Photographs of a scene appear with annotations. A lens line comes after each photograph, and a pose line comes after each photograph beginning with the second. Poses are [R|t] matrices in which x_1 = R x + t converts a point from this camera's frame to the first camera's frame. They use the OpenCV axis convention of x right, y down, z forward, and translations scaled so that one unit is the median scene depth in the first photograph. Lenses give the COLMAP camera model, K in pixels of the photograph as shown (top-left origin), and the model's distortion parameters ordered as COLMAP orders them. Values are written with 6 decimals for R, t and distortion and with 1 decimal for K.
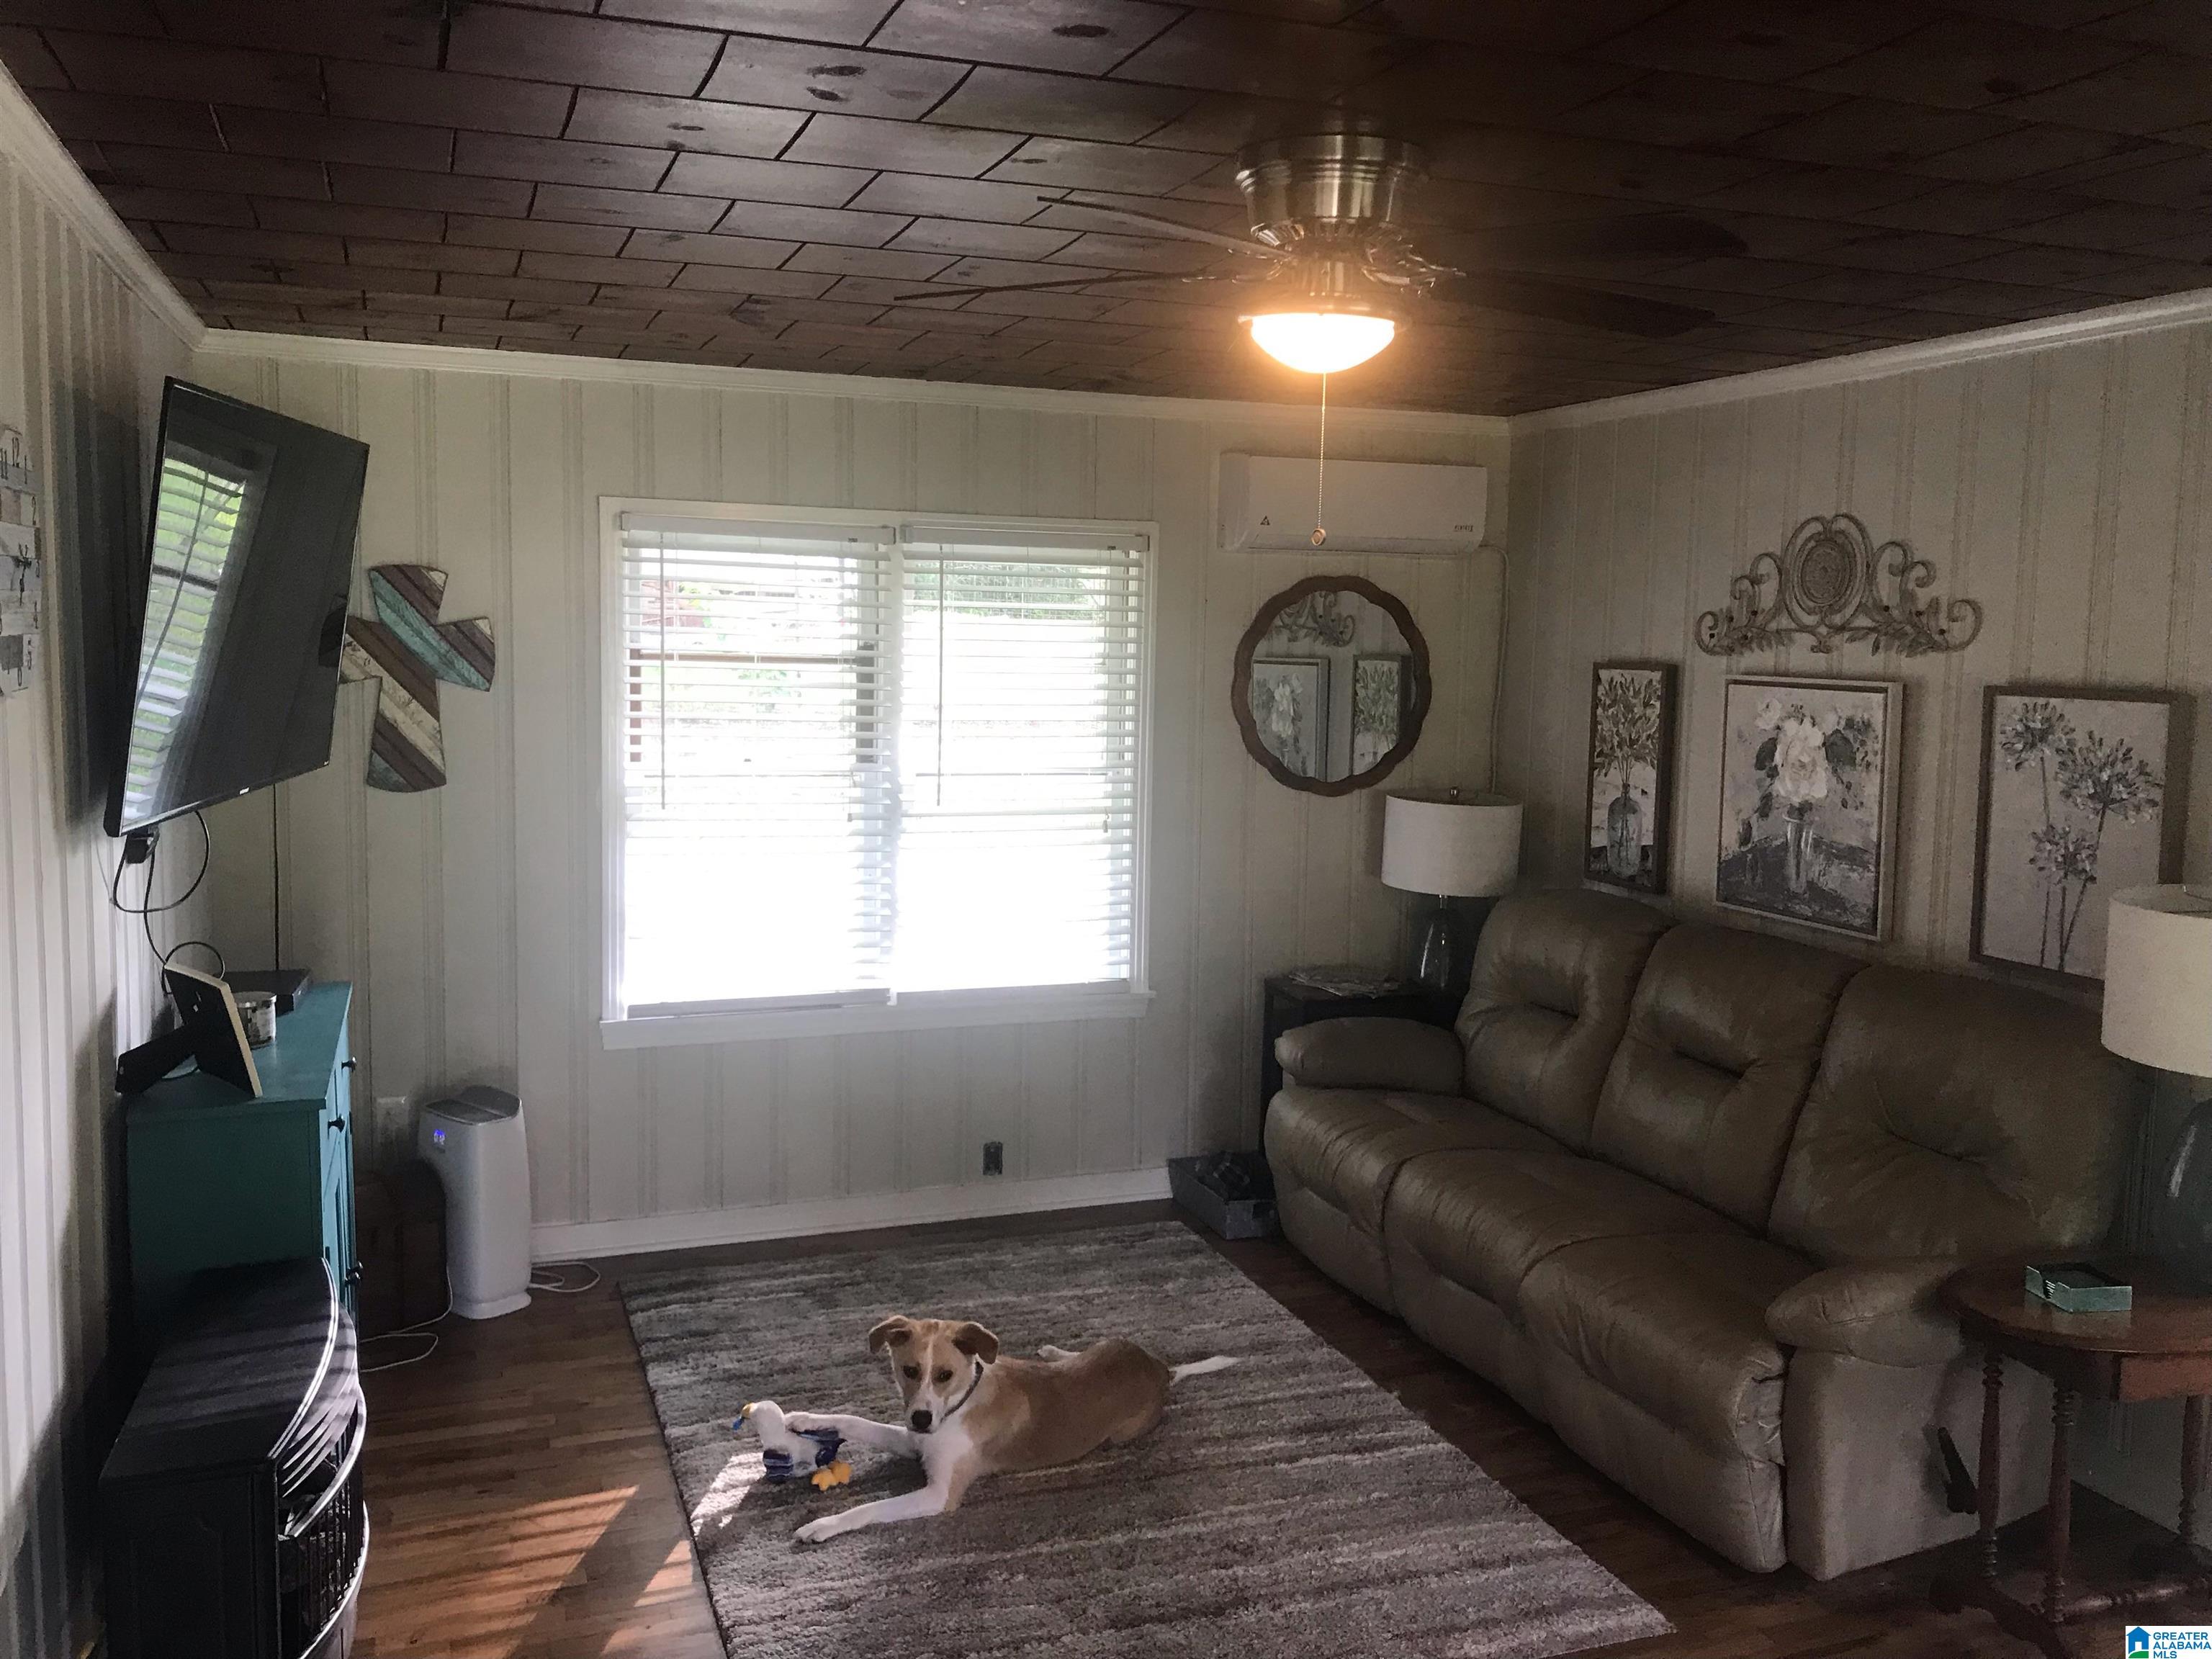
lens RADIAL K [[1794.6, 0, 1106.0], [0, 1794.6, 829.5], [0, 0, 1]] dist [0.012351, 0.003799]
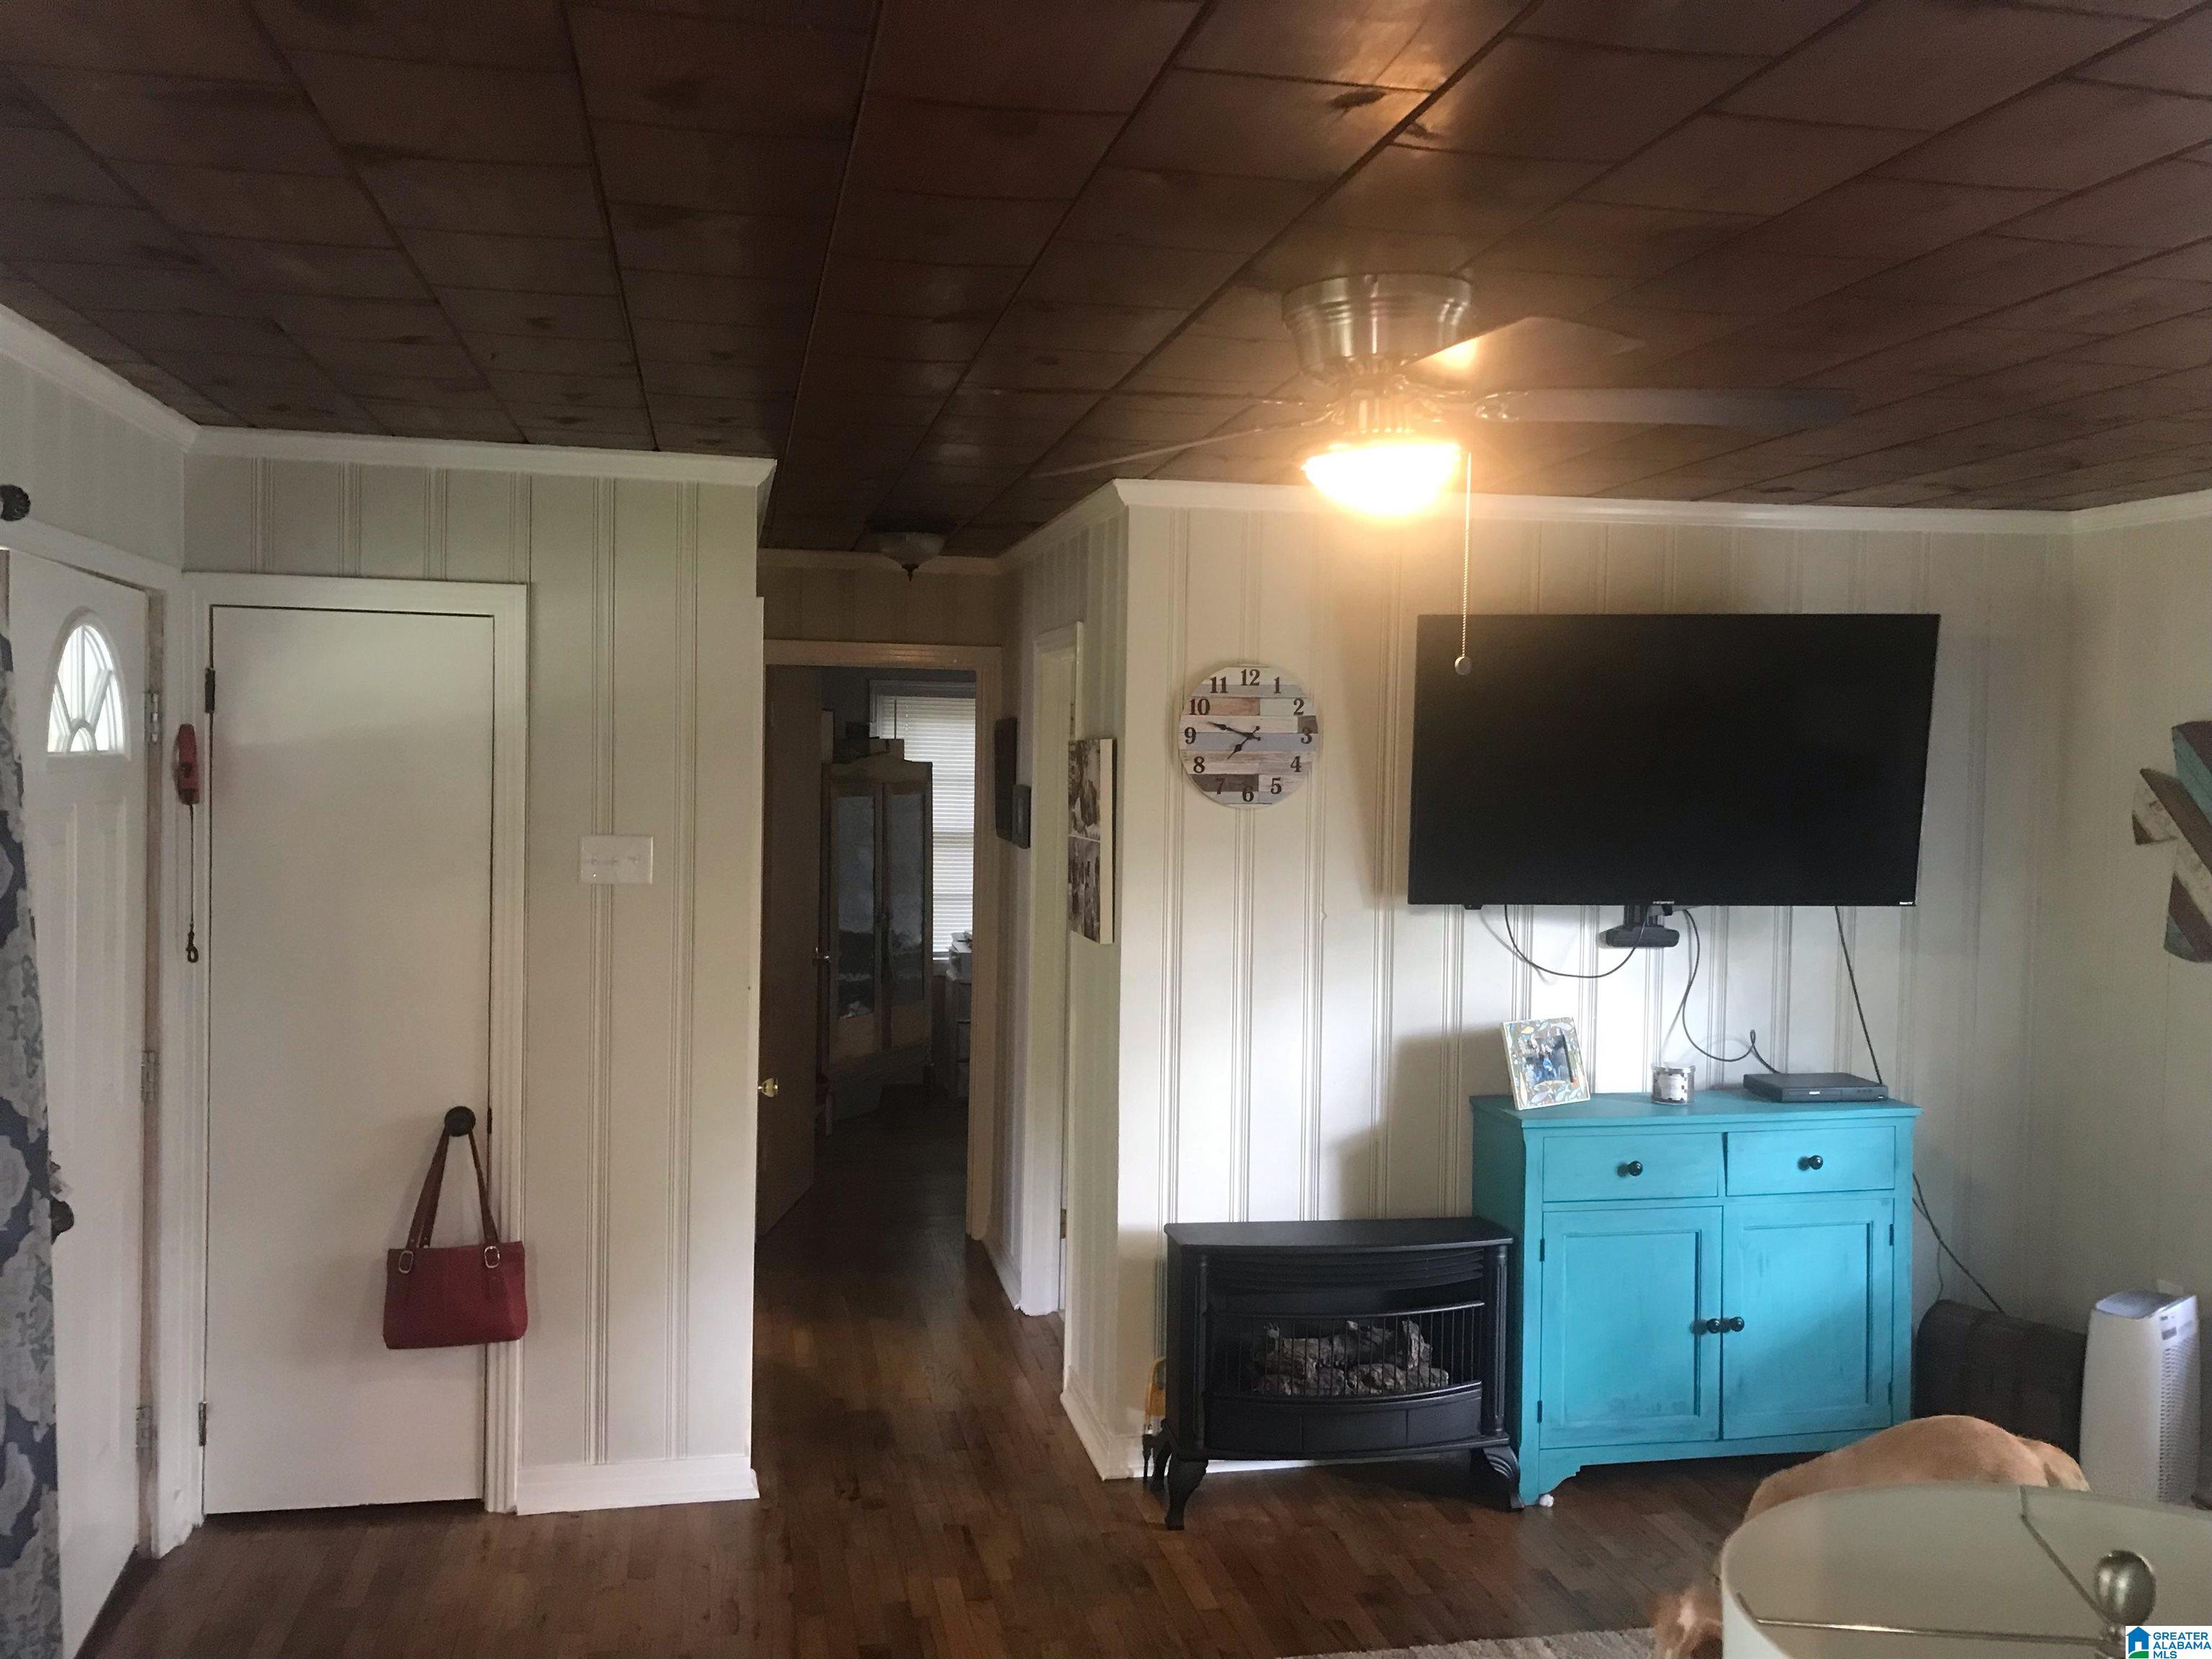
lens RADIAL K [[1794.6, 0, 1106.0], [0, 1794.6, 829.5], [0, 0, 1]] dist [0.012351, 0.003799]
pose [[-0.186313, 0.006198, -0.982471, 0.647145], [-0.117079, 0.992715, 0.028465, -0.050440], [0.975490, 0.120330, -0.184230, 0.620814]]
